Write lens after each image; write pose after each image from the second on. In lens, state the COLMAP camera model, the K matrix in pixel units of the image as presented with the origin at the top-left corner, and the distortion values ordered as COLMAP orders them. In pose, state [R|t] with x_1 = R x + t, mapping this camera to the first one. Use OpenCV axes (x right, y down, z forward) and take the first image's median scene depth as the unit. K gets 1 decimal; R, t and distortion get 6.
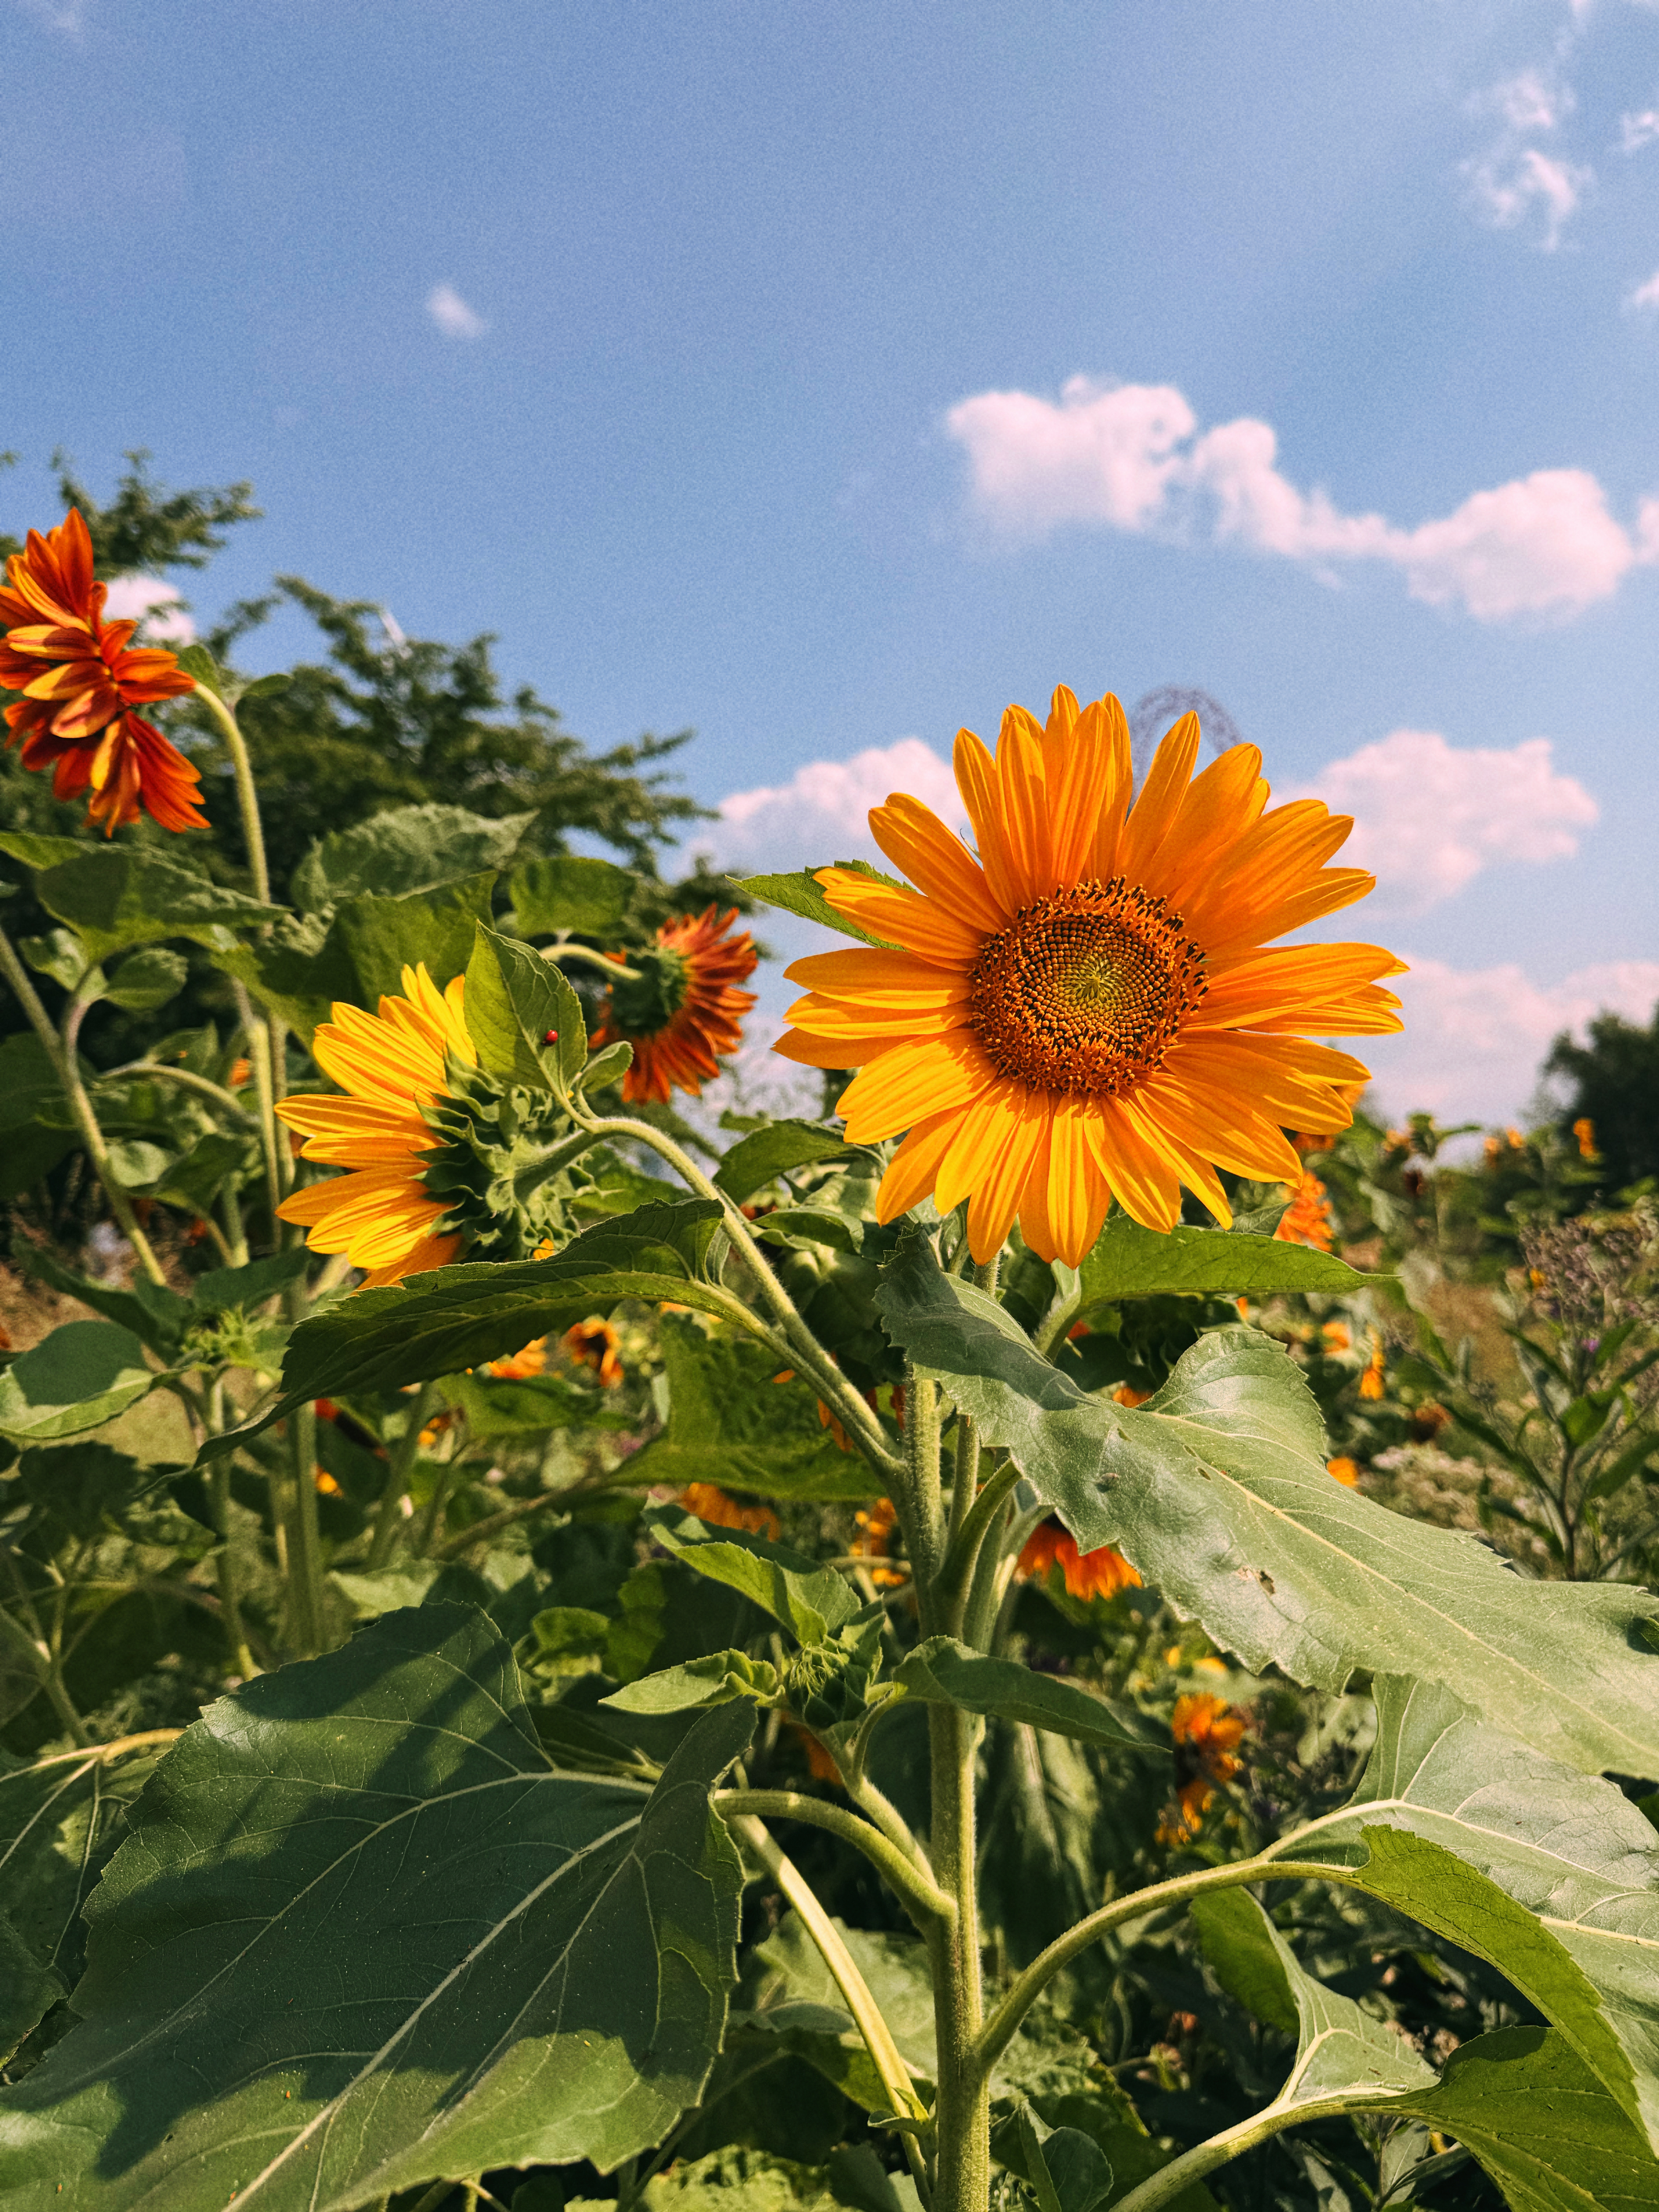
lens RADIAL K [[1747.7, 0, 862.5], [0, 1747.7, 1102.6], [0, 0, 1]] dist [0.087994, -0.002239]
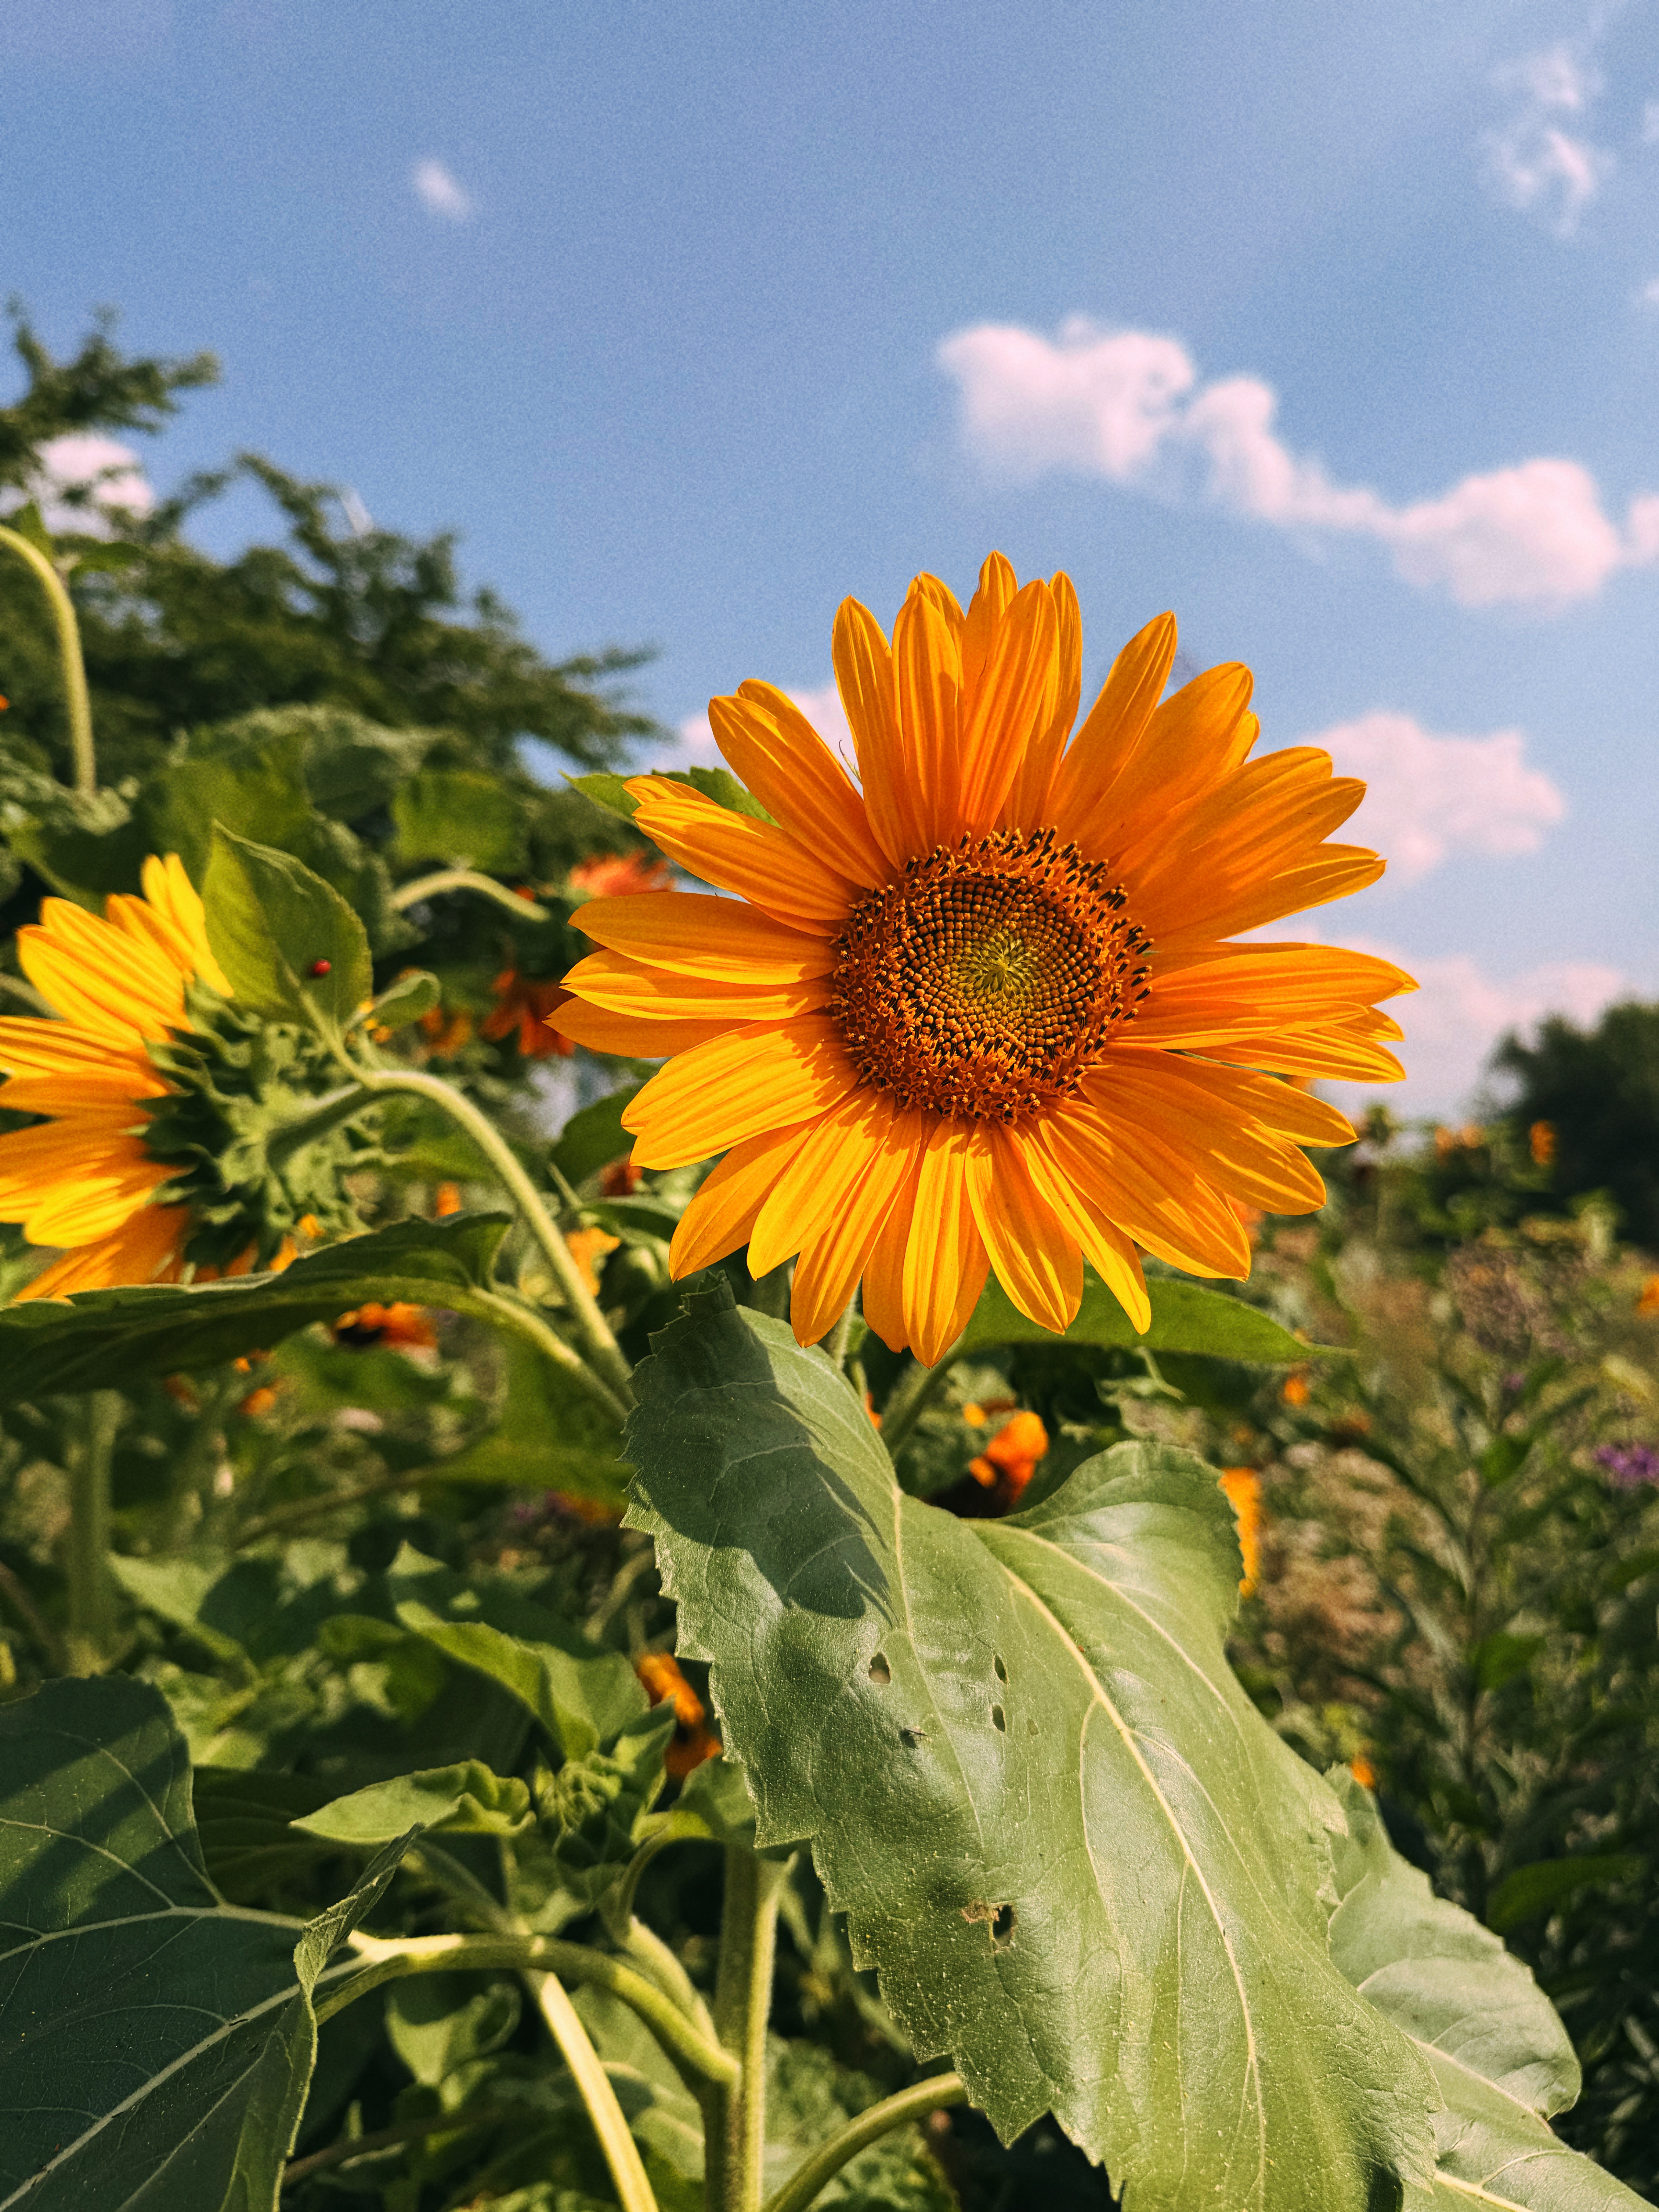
lens RADIAL K [[1694.1, 0, 829.5], [0, 1694.1, 1106.0], [0, 0, 1]] dist [0.041051, -0.000137]
pose [[0.995946, 0.088493, 0.016158, 0.046062], [-0.089090, 0.995177, 0.041050, -0.028918], [-0.012447, -0.042323, 0.999026, 0.238835]]
